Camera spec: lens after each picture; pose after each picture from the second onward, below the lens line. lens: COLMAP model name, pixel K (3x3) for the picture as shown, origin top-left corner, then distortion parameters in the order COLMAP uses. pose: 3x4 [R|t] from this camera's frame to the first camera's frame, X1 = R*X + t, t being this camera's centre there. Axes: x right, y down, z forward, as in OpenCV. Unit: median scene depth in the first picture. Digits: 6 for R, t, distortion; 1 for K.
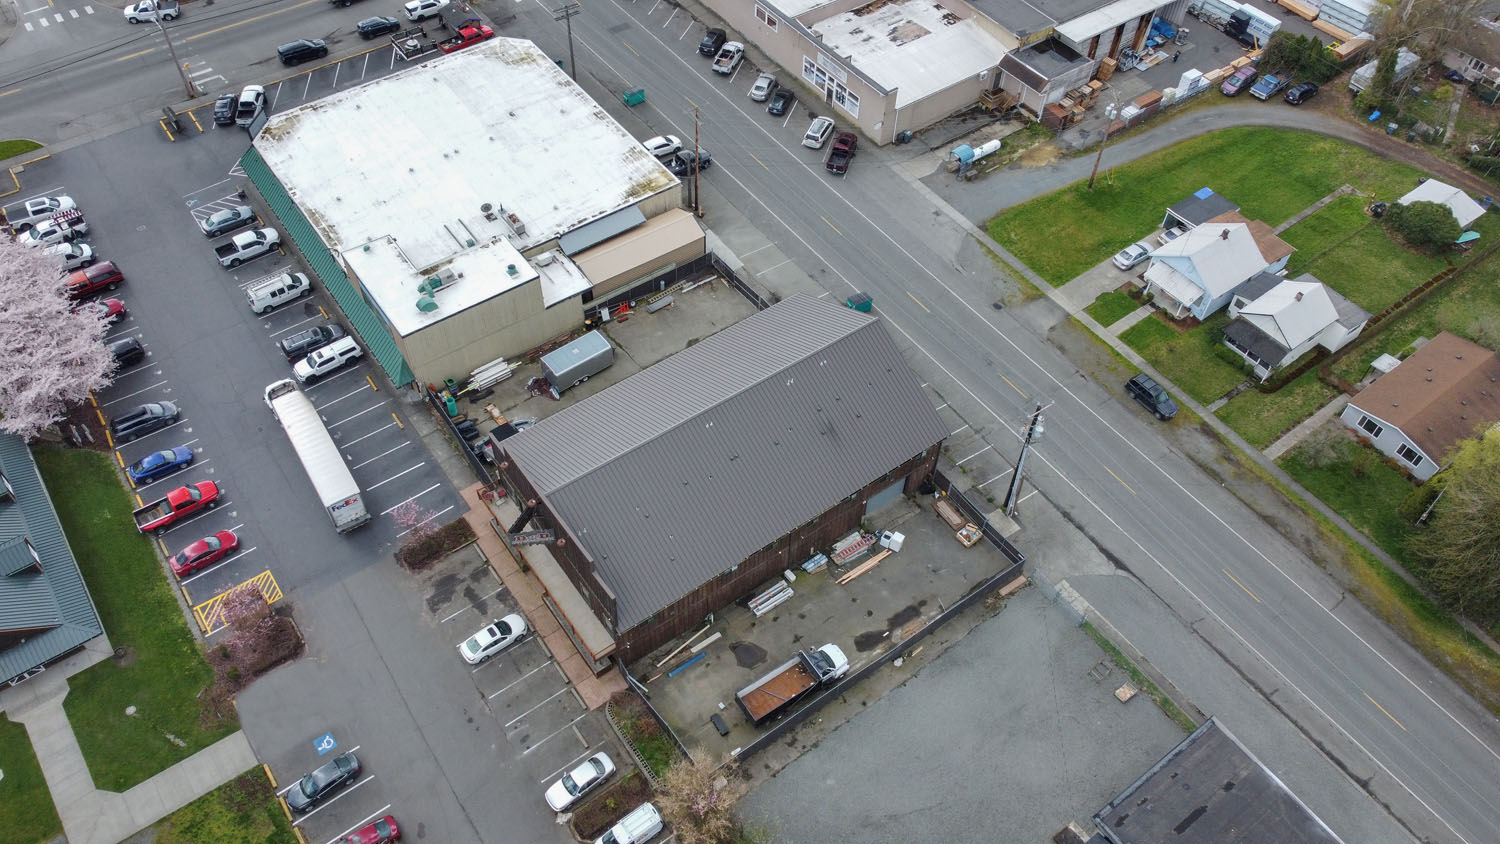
lens RADIAL K [[1133.9, 0, 747.6], [0, 1133.9, 420.8], [0, 0, 1]] dist [0.004962, -0.006798]
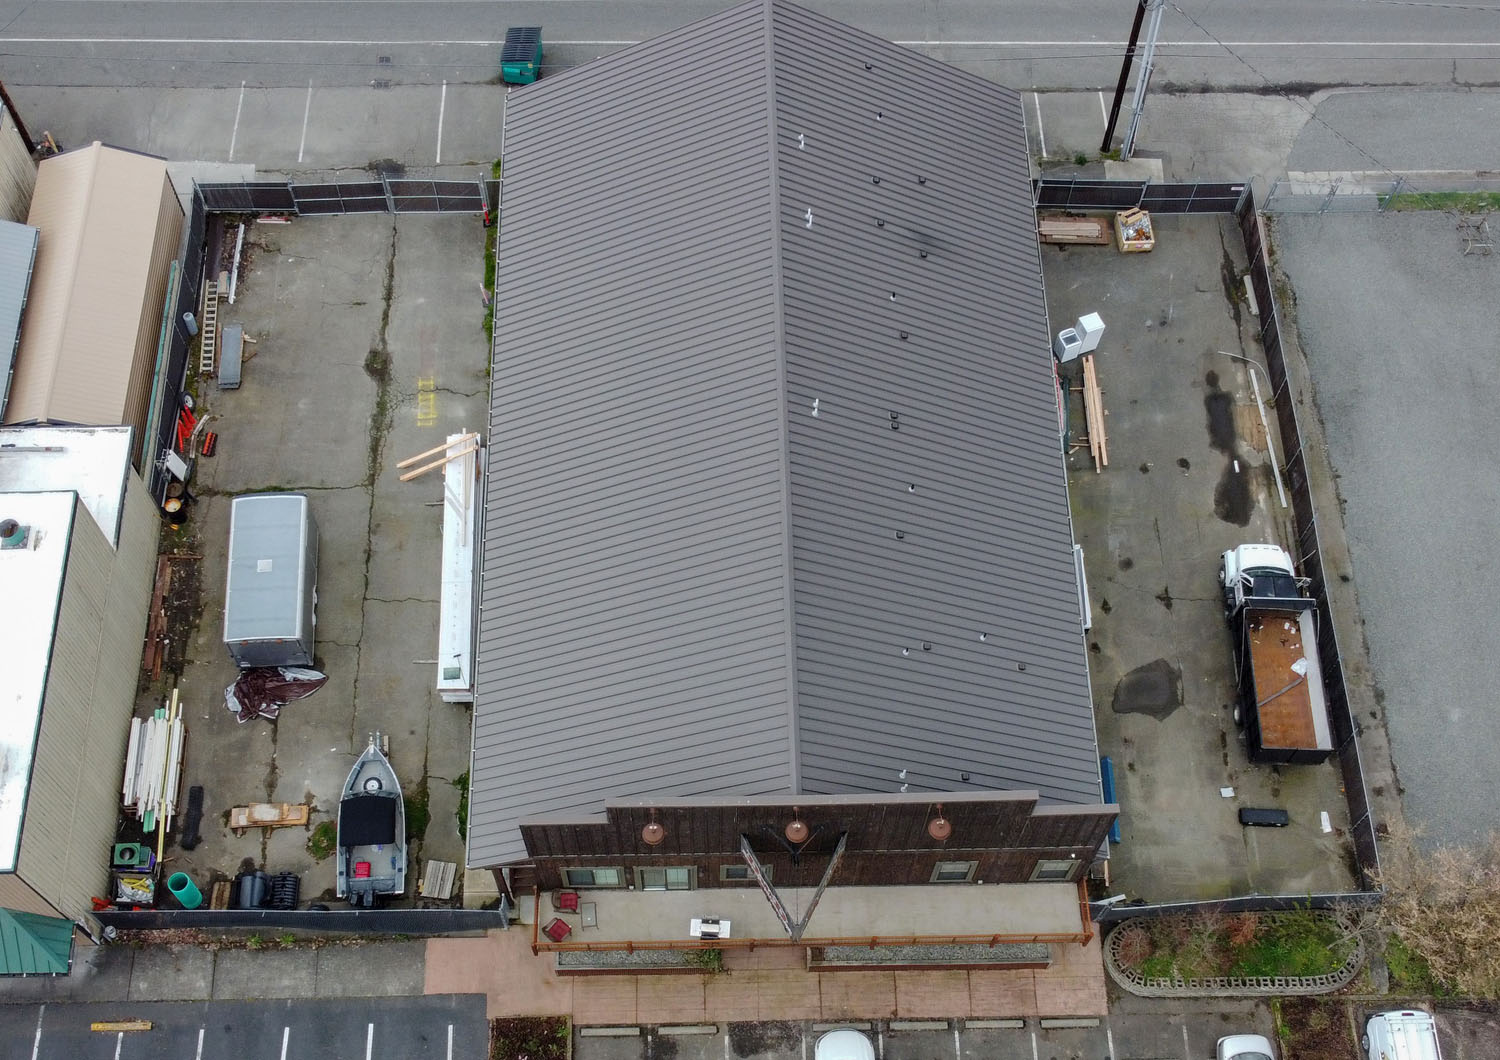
lens RADIAL K [[1730.1, 0, 763.1], [0, 1730.1, 649.4], [0, 0, 1]] dist [0.007446, 0.008544]
pose [[0.566513, -0.746509, 0.348979, -0.318454], [0.625745, 0.665260, 0.407274, -0.199916], [-0.536196, -0.012354, 0.844003, 0.429923]]
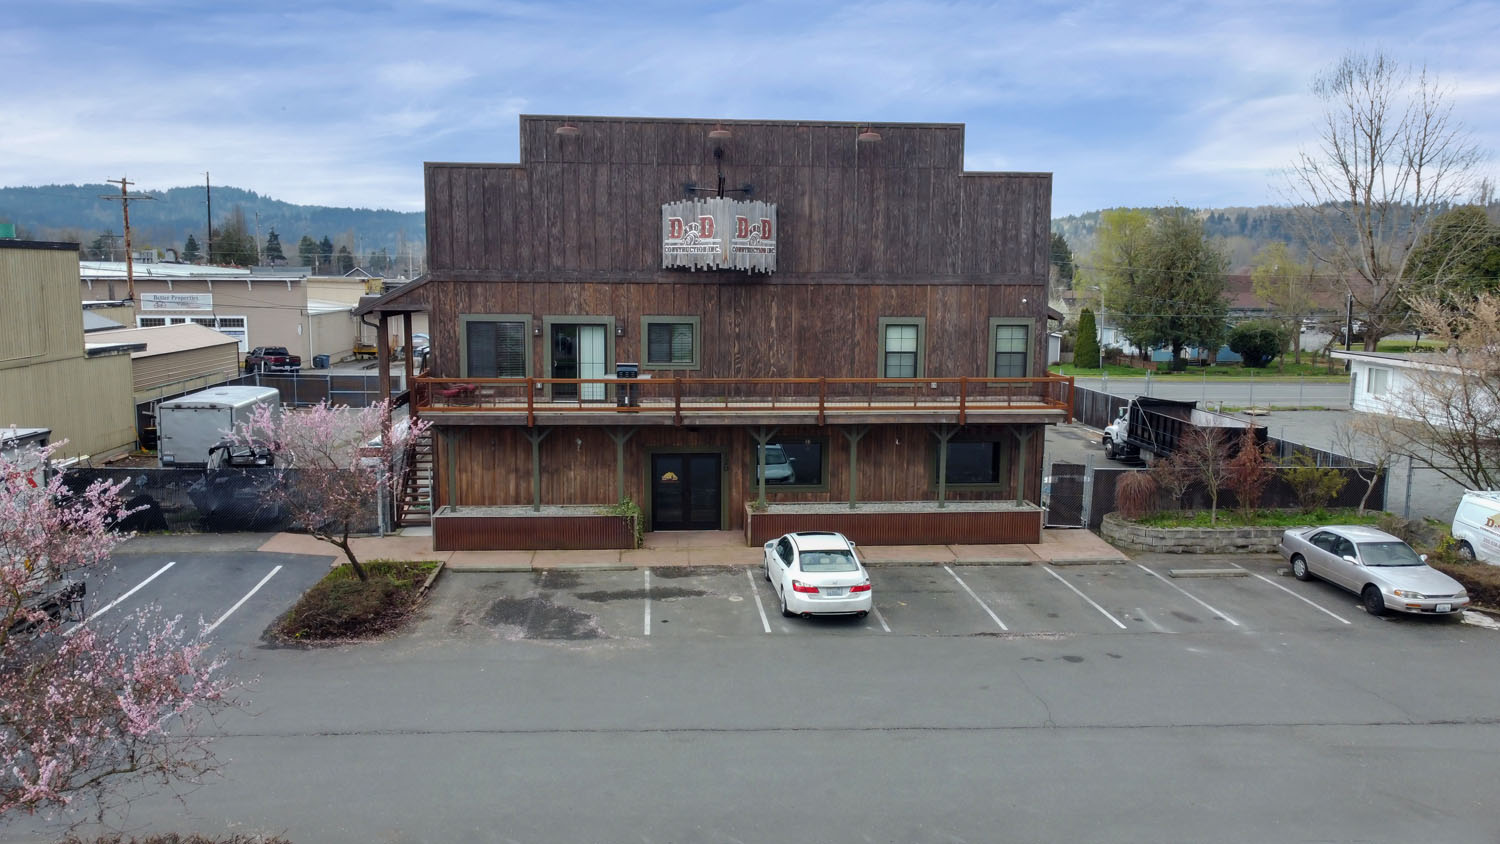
lens RADIAL K [[1133.9, 0, 747.6], [0, 1133.9, 420.8], [0, 0, 1]] dist [0.004962, -0.006798]
pose [[0.517867, -0.129697, 0.845572, -0.456789], [0.660478, 0.688807, -0.298856, 0.227019], [-0.543675, 0.713249, 0.442372, 0.785218]]
